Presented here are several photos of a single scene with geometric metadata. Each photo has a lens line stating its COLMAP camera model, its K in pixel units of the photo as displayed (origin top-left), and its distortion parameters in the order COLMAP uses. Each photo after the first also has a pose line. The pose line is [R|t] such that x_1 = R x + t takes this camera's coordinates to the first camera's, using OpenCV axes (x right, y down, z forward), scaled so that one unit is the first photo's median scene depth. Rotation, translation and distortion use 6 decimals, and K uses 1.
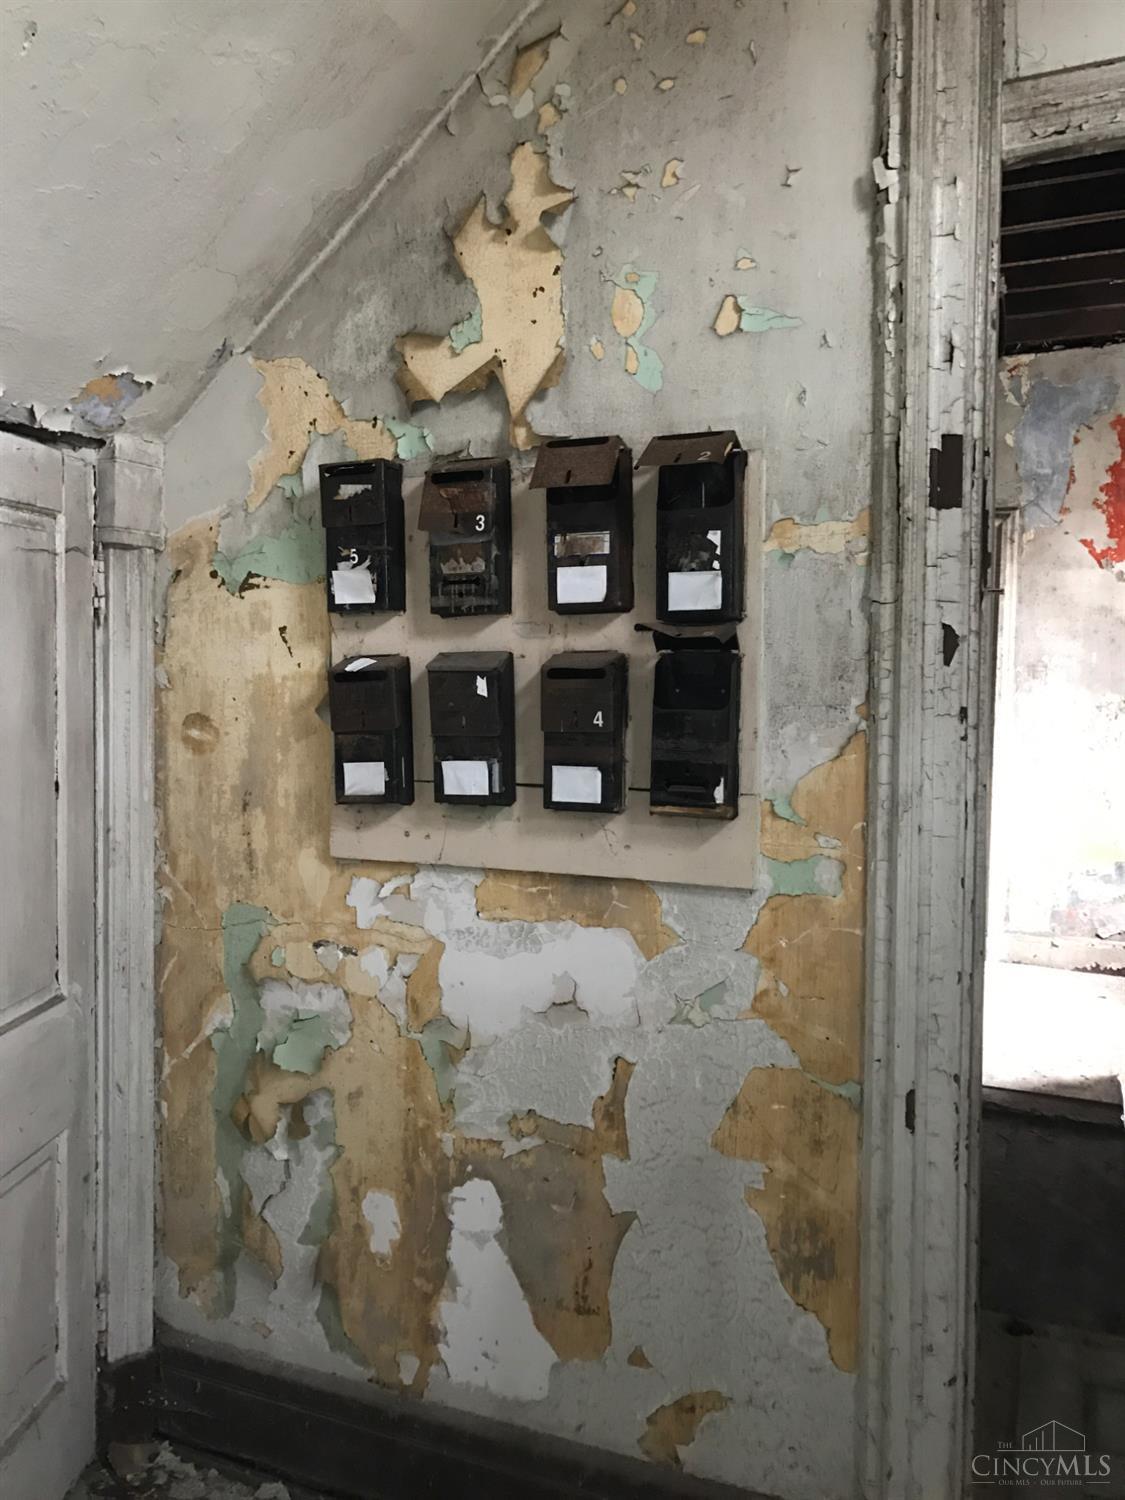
lens RADIAL K [[1248.6, 0, 561.9], [0, 1248.6, 745.6], [0, 0, 1]] dist [0.027174, -0.039055]
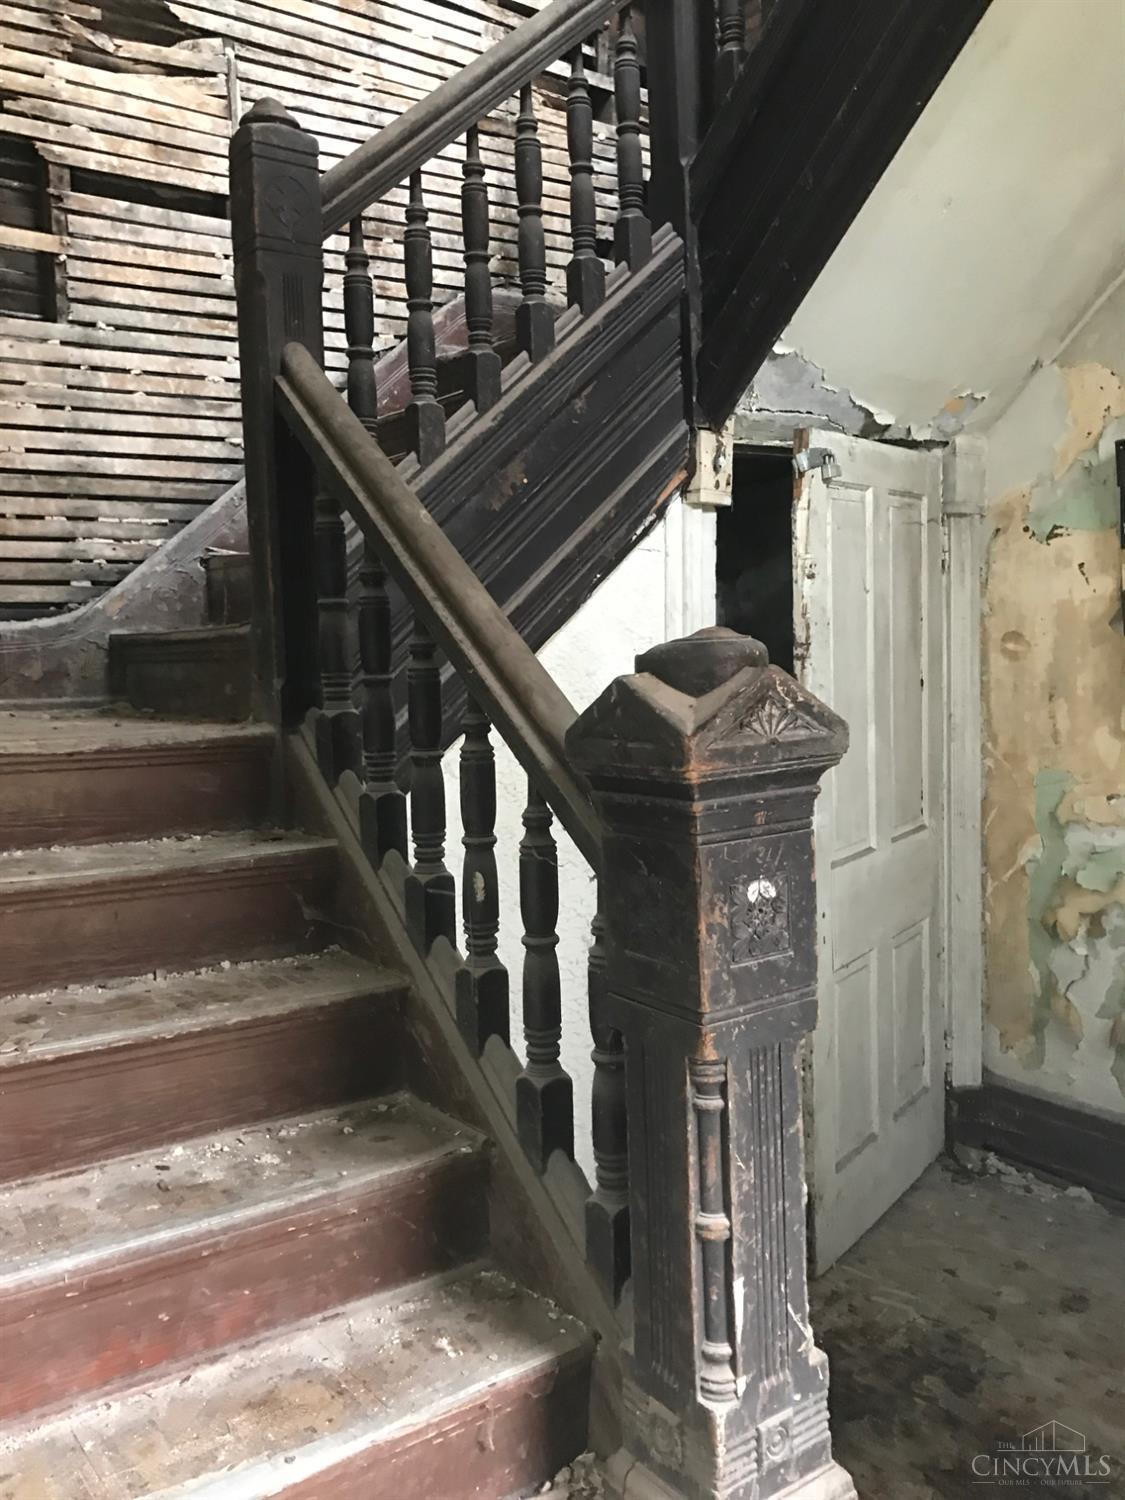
lens RADIAL K [[1248.6, 0, 573.6], [0, 1248.6, 747.7], [0, 0, 1]] dist [0.027174, -0.039055]
pose [[0.862661, 0.001568, -0.505780, -0.011182], [0.013626, 0.999560, 0.026339, 0.060522], [0.505599, -0.029614, 0.862260, -0.448018]]
